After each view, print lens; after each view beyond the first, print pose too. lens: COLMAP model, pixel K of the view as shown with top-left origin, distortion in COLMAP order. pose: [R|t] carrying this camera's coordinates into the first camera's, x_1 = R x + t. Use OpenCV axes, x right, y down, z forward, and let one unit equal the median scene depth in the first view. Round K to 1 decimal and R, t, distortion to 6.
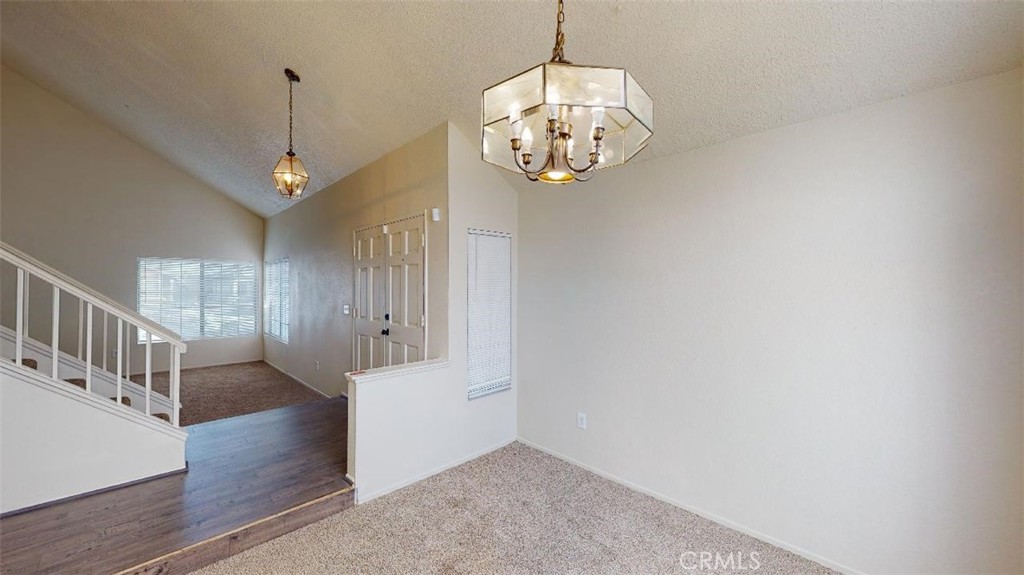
lens RADIAL K [[400.4, 0, 512.0], [0, 400.4, 287.5], [0, 0, 1]] dist [-0.001615, -0.000172]
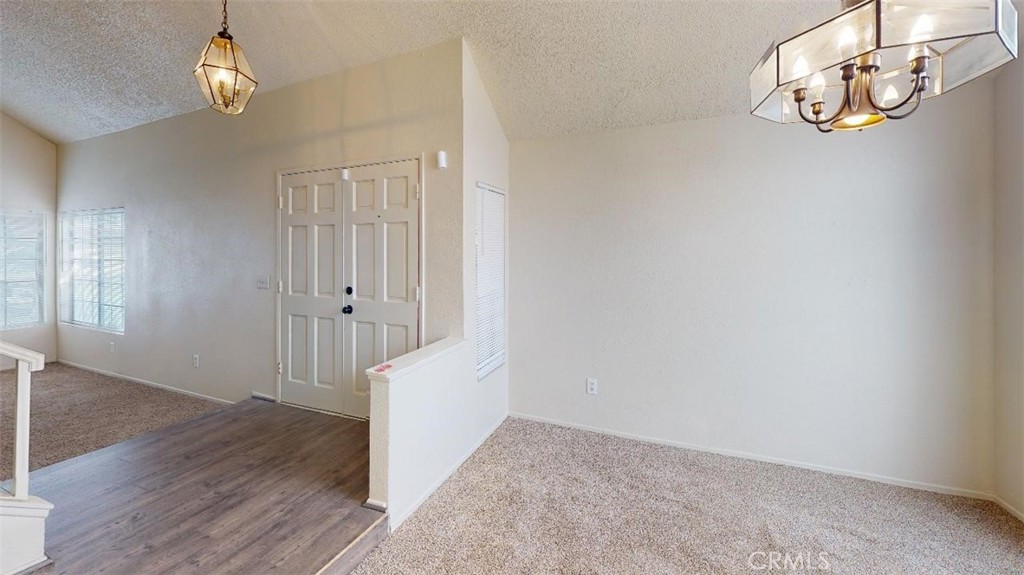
lens RADIAL K [[387.0, 0, 518.8], [0, 387.0, 290.8], [0, 0, 1]] dist [-0.000460, -0.000002]
pose [[0.911454, -0.040372, 0.409416, -0.334680], [0.000075, 0.995190, 0.097966, 0.000884], [-0.411401, -0.089261, 0.907073, 0.193556]]
